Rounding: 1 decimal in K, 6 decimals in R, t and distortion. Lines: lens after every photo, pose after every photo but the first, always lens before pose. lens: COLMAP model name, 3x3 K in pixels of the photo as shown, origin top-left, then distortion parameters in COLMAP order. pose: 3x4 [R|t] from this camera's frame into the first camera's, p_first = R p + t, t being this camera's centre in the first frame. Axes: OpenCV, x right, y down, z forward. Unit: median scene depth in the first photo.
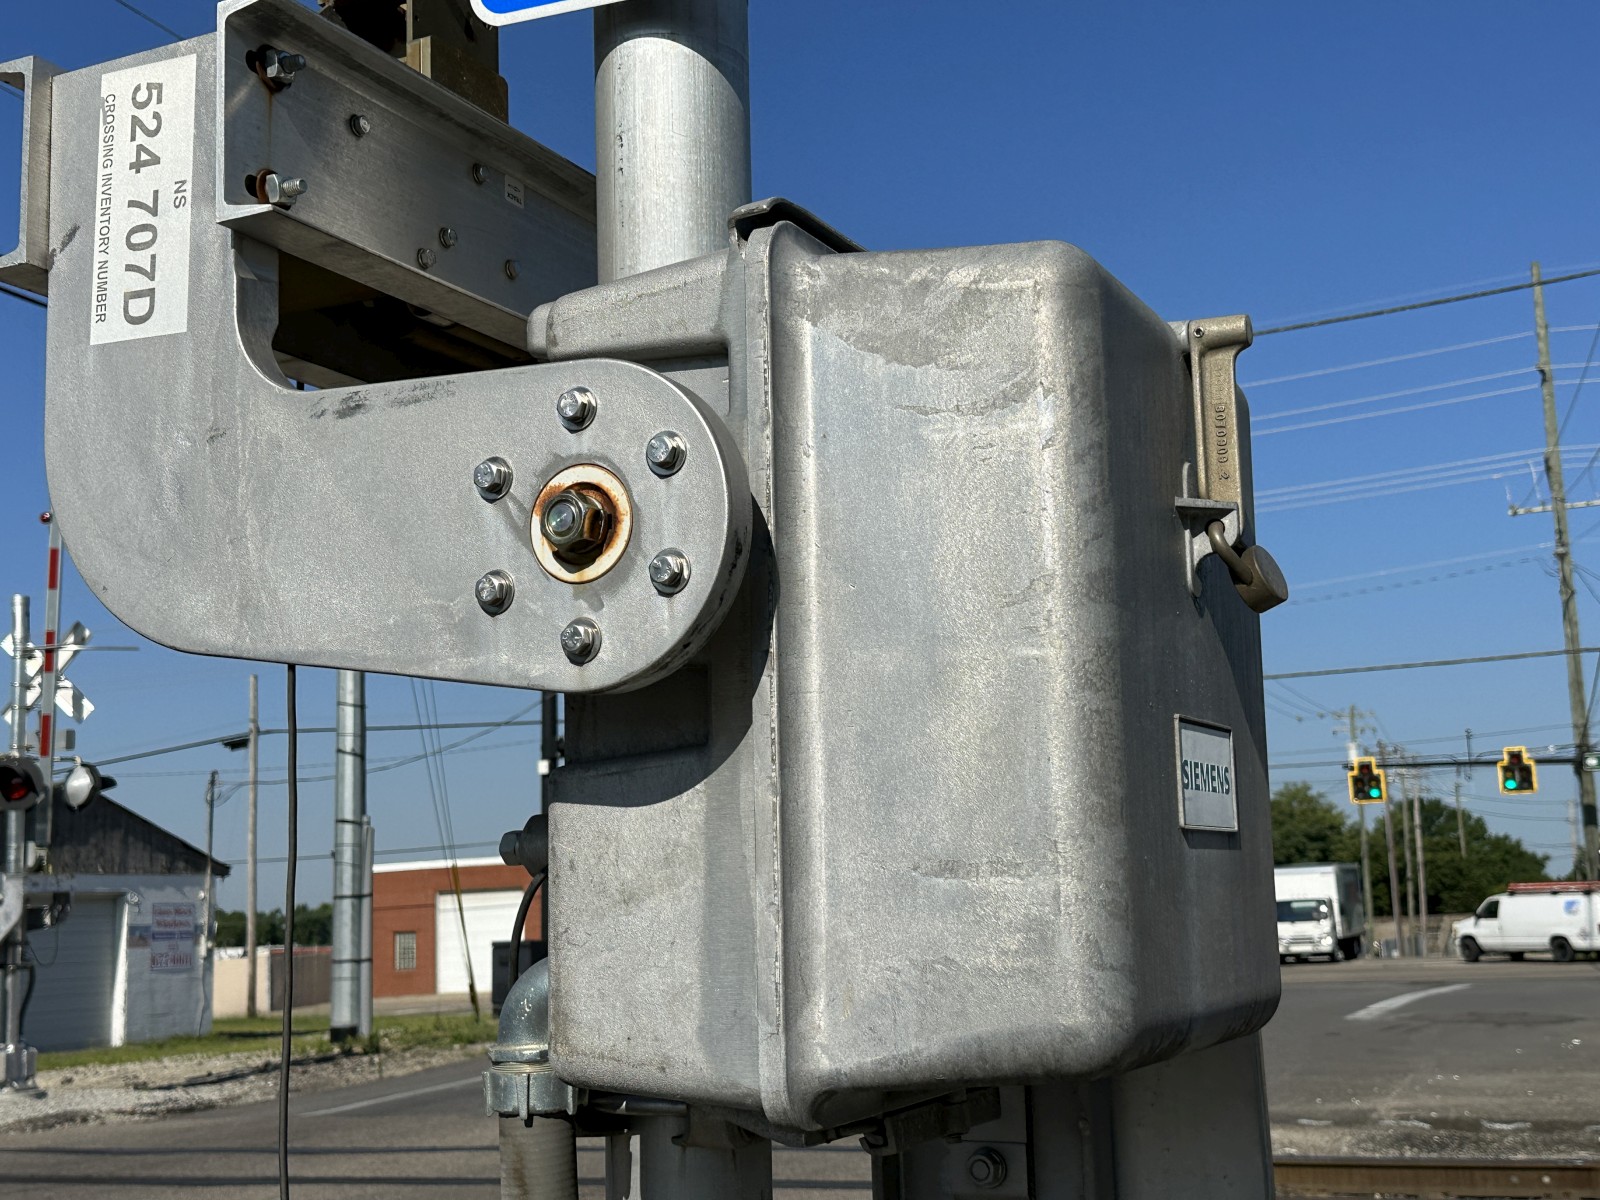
lens RADIAL K [[2003.2, 0, 771.4], [0, 2003.2, 650.0], [0, 0, 1]] dist [0.080924, 0.000000]
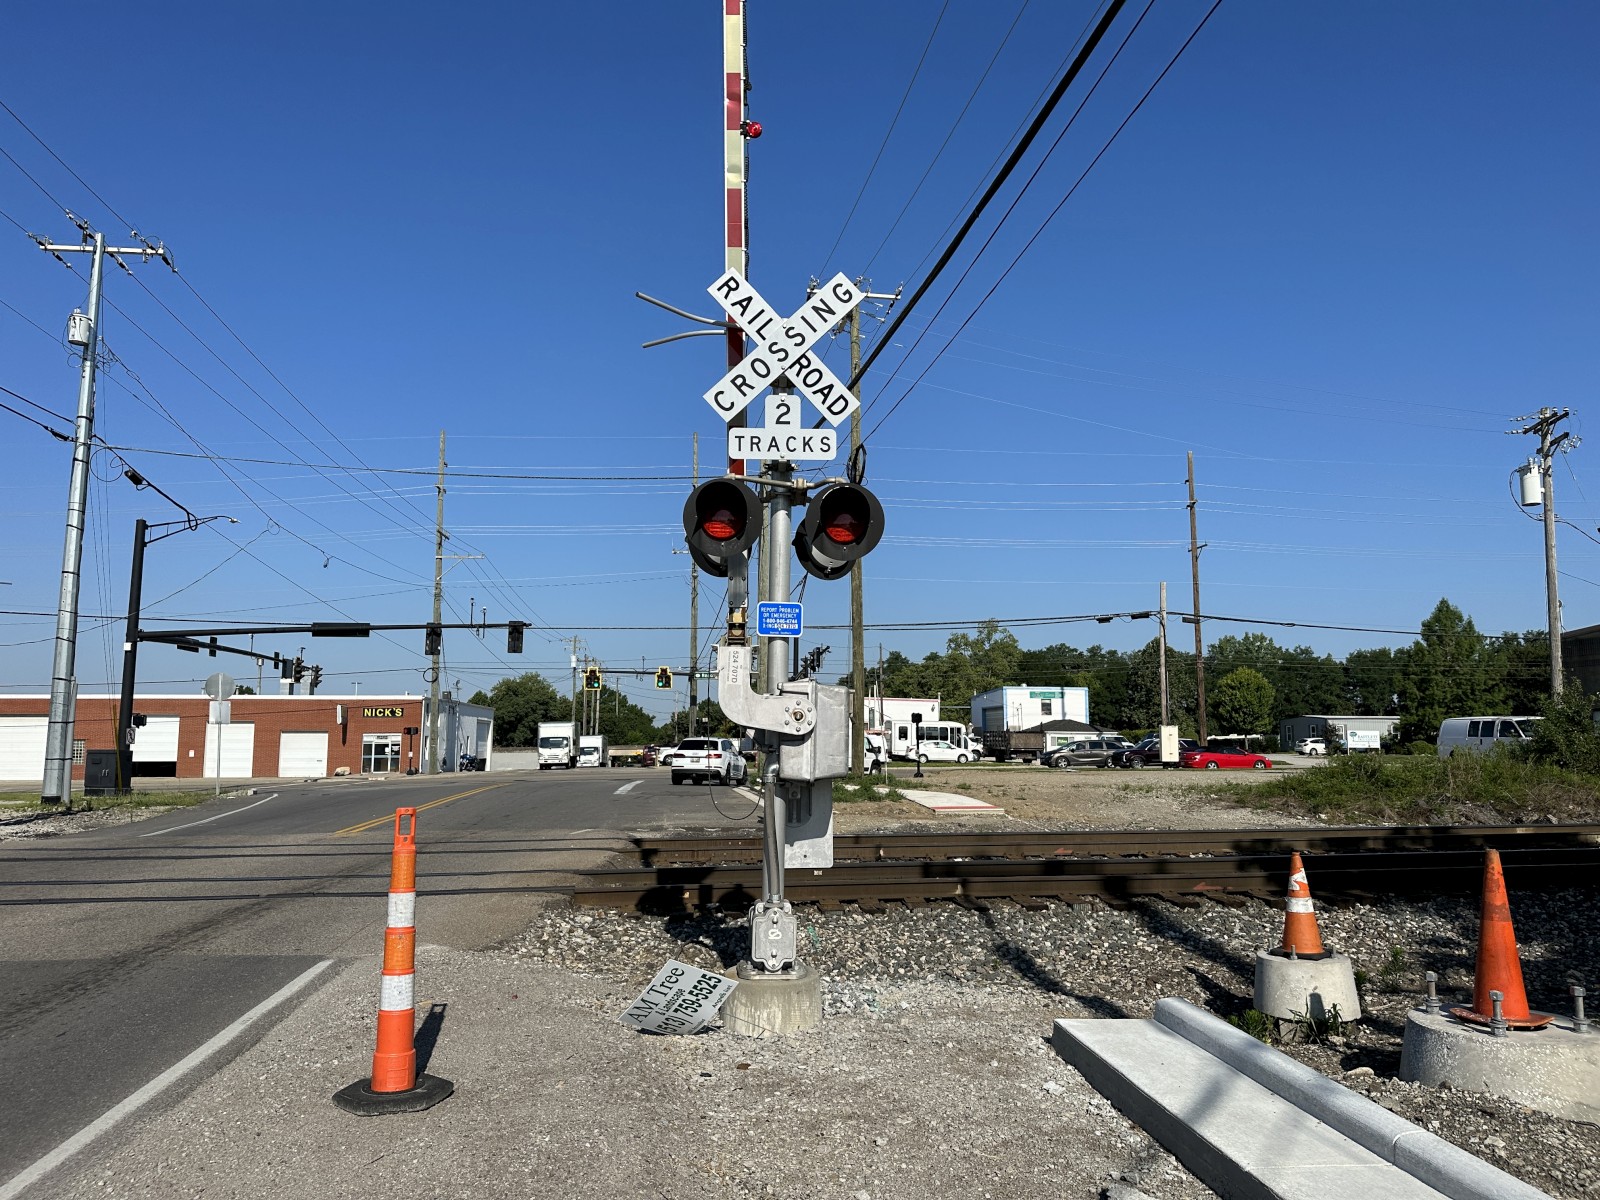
lens RADIAL K [[1123.5, 0, 809.1], [0, 1123.5, 607.8], [0, 0, 1]] dist [0.082398, -0.096169]
pose [[0.874176, 0.088516, 0.477474, -0.175739], [-0.093964, 0.995497, -0.012516, -0.034142], [-0.476431, -0.033924, 0.878557, -0.240262]]
